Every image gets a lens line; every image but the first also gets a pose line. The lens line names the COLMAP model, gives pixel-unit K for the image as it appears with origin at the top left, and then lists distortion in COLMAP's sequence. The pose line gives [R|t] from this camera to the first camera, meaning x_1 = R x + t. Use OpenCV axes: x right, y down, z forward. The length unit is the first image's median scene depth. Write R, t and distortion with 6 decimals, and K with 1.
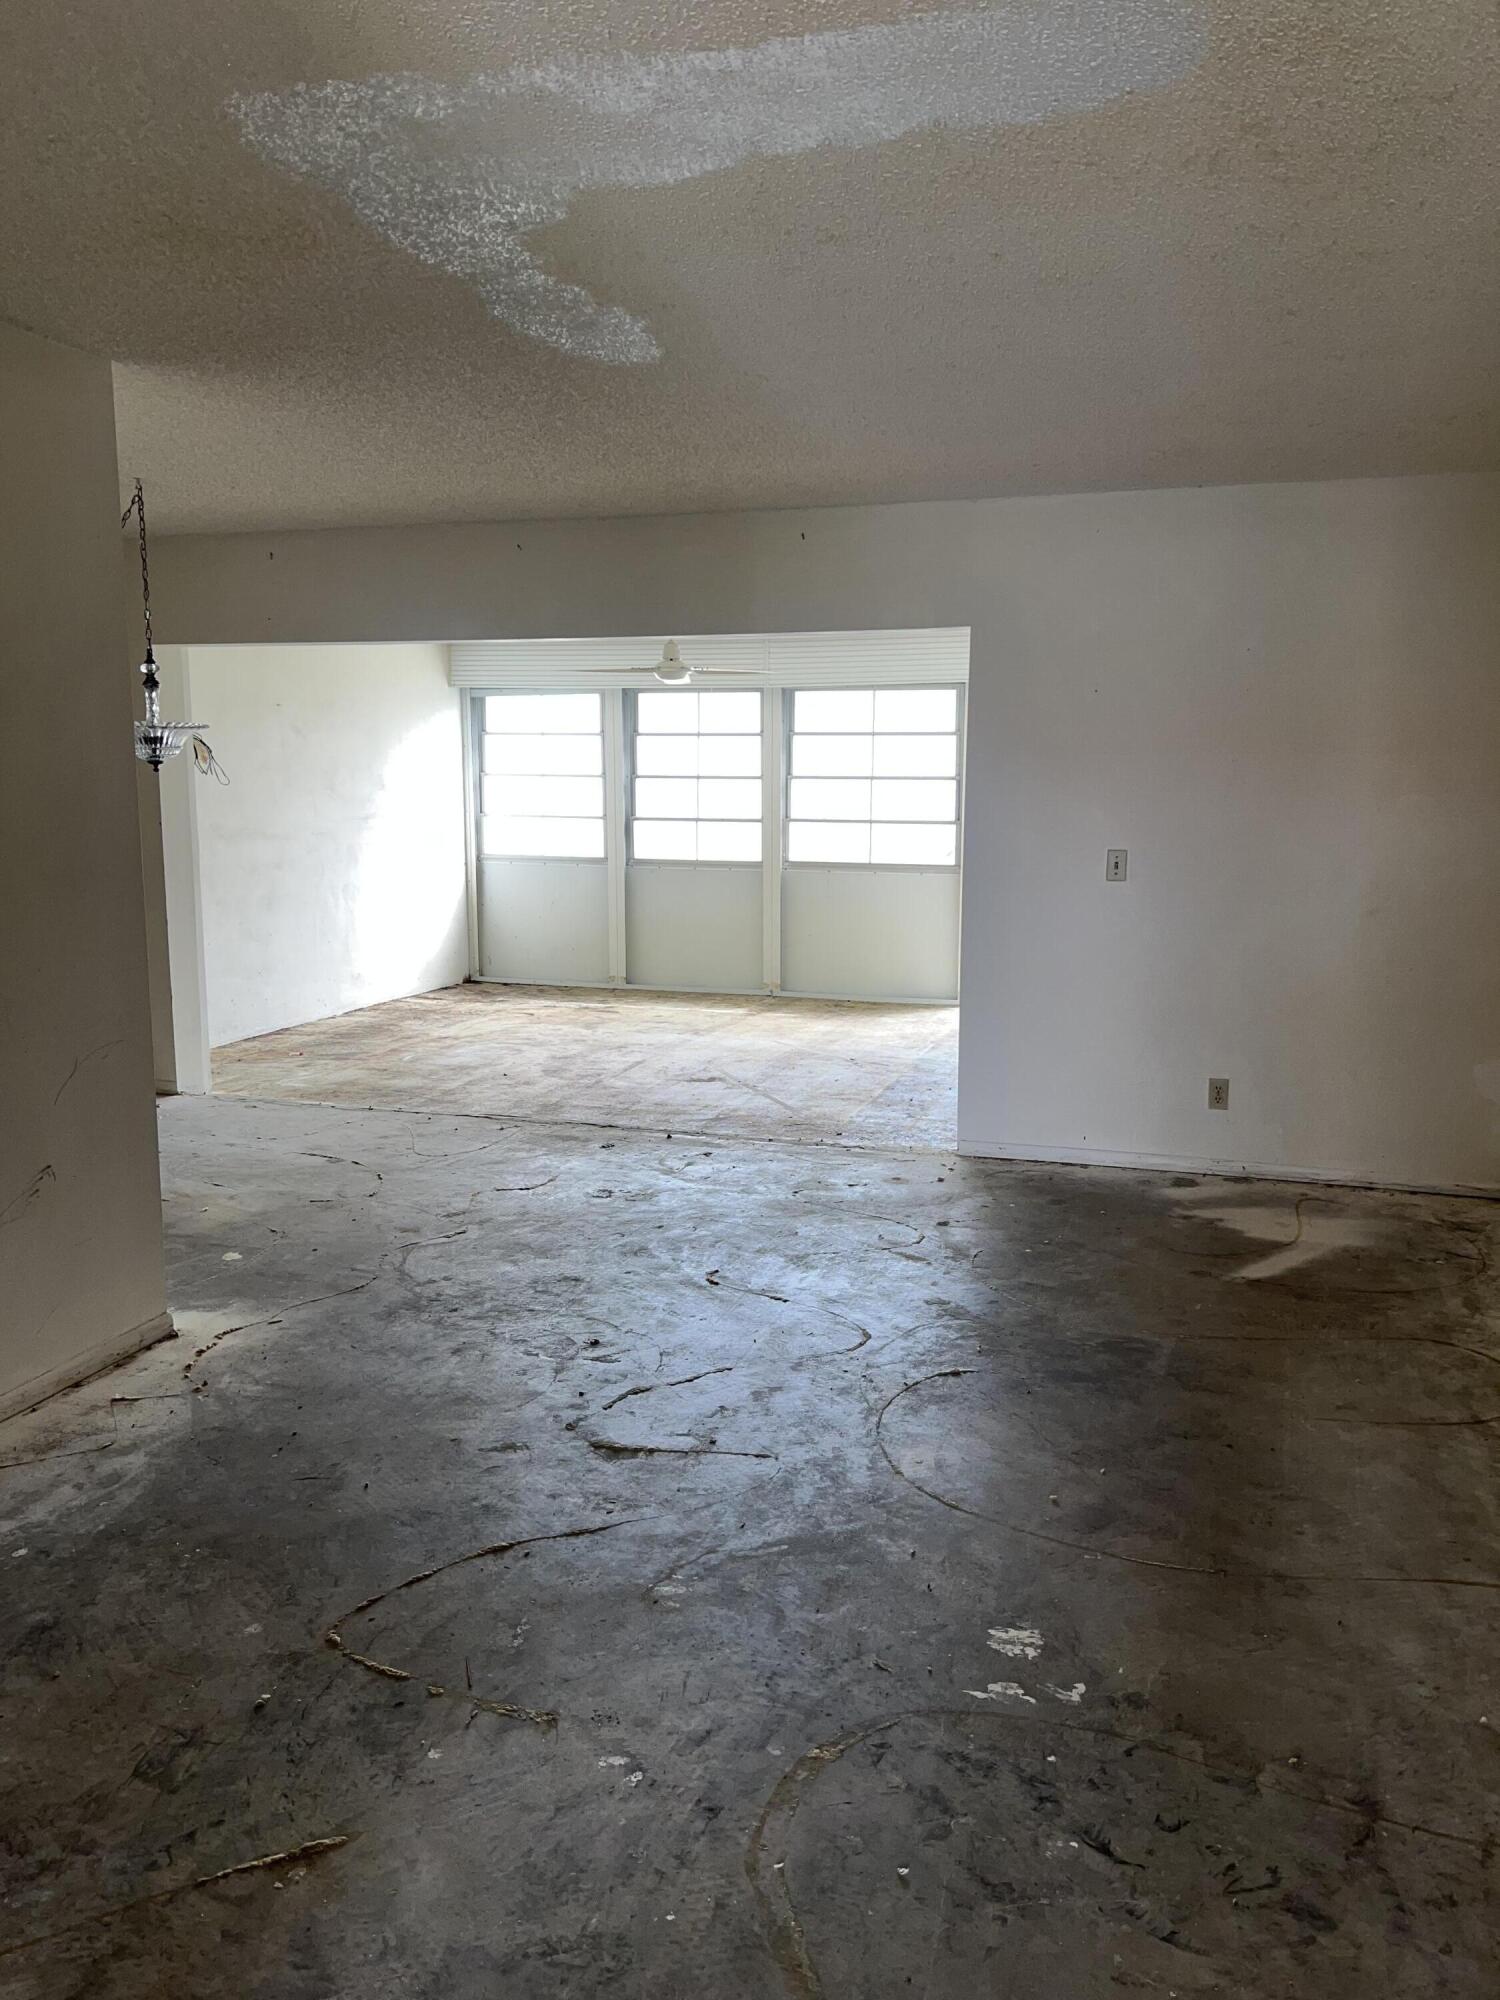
lens RADIAL K [[1518.5, 0, 750.0], [0, 1518.5, 1000.0], [0, 0, 1]] dist [0.005269, 0.000647]
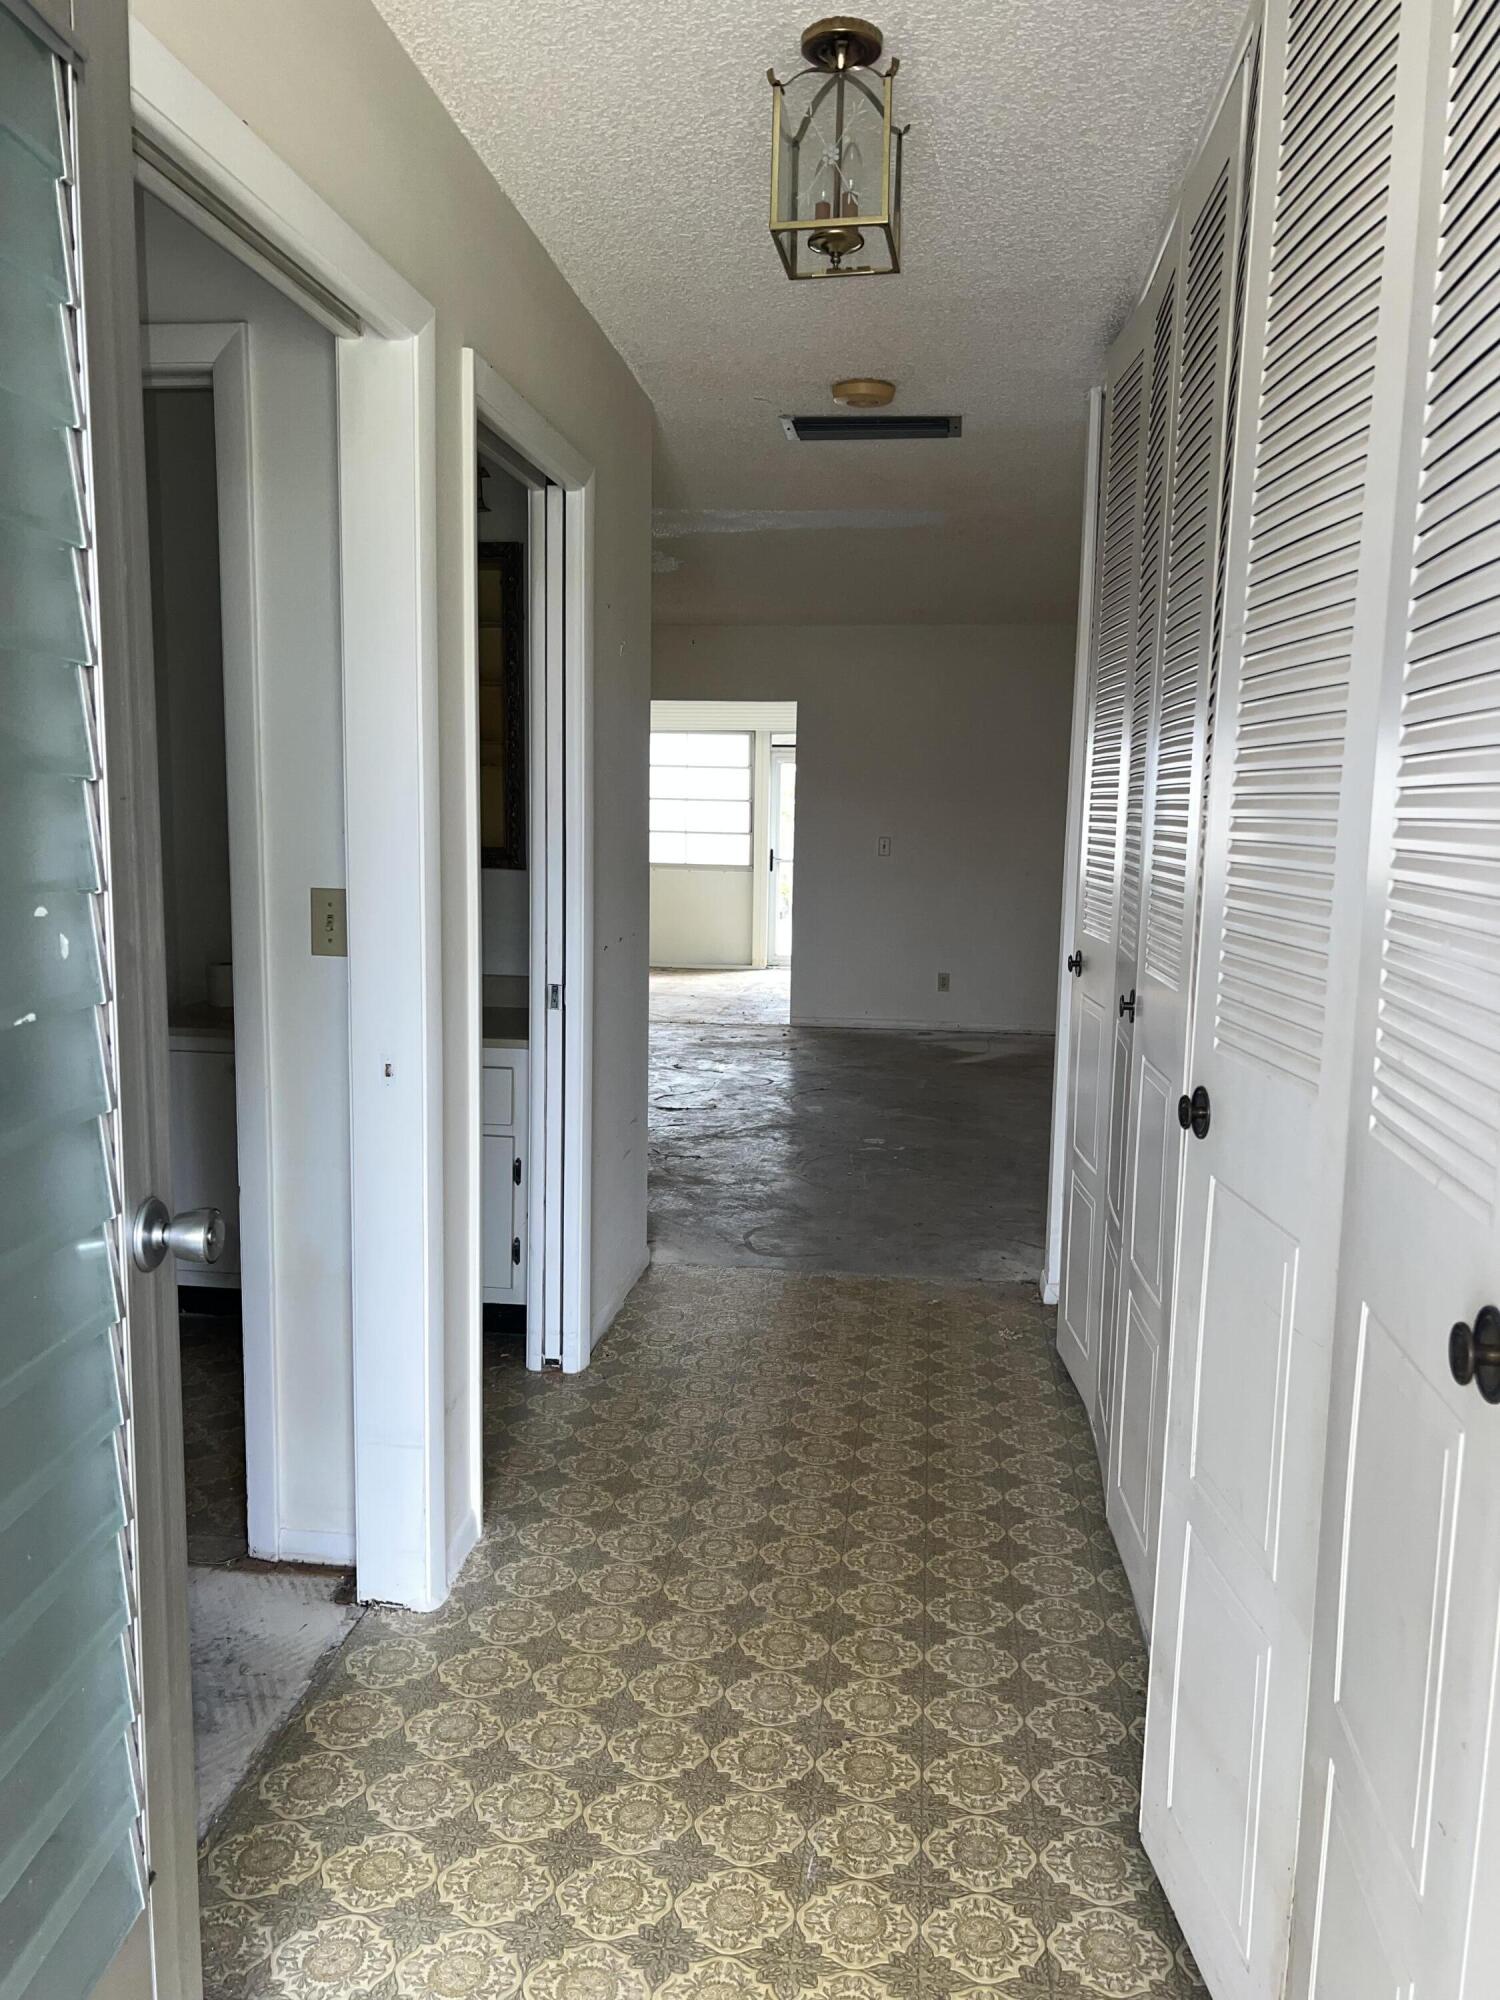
lens RADIAL K [[1518.5, 0, 750.0], [0, 1518.5, 1000.0], [0, 0, 1]] dist [0.005269, 0.000647]
pose [[0.983687, -0.006043, 0.179788, -0.105437], [0.009739, 0.999759, -0.019681, 0.056285], [-0.179626, 0.021111, 0.983508, -0.316392]]
